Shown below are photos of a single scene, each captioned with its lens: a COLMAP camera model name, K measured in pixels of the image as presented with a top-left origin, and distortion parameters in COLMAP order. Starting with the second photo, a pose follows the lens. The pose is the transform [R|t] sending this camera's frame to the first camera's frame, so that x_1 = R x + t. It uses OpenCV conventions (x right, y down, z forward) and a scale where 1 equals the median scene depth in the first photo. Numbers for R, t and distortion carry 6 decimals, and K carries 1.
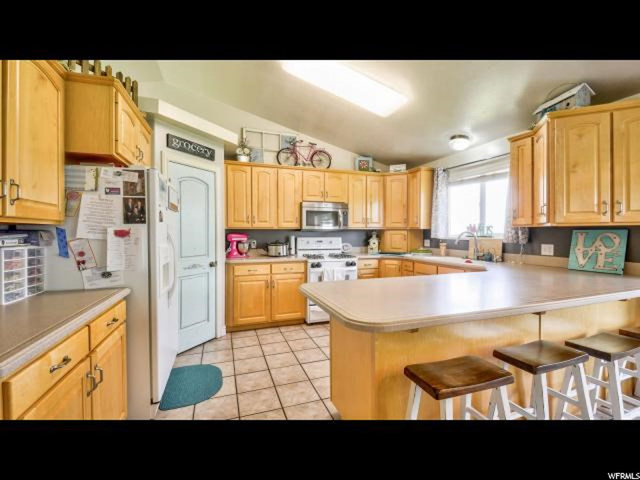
lens RADIAL K [[281.5, 0, 321.5], [0, 281.5, 238.3], [0, 0, 1]] dist [0.003392, -0.005720]
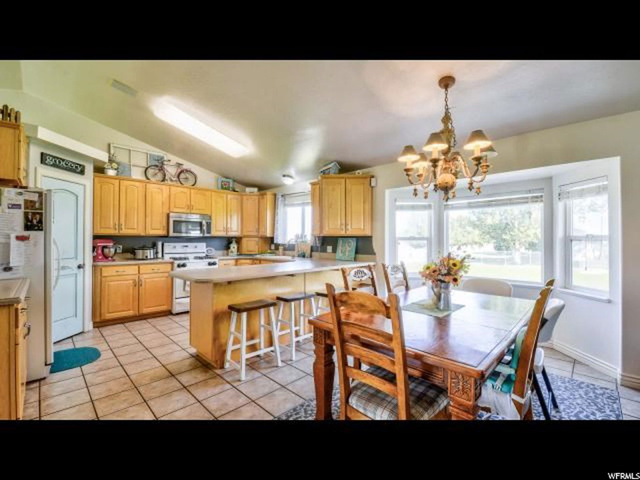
lens RADIAL K [[281.5, 0, 315.2], [0, 281.5, 235.2], [0, 0, 1]] dist [0.003392, -0.005720]
pose [[0.912533, 0.010857, 0.408859, 0.008794], [0.003553, 0.999399, -0.034468, 0.010035], [-0.408988, 0.032906, 0.911946, -0.397529]]
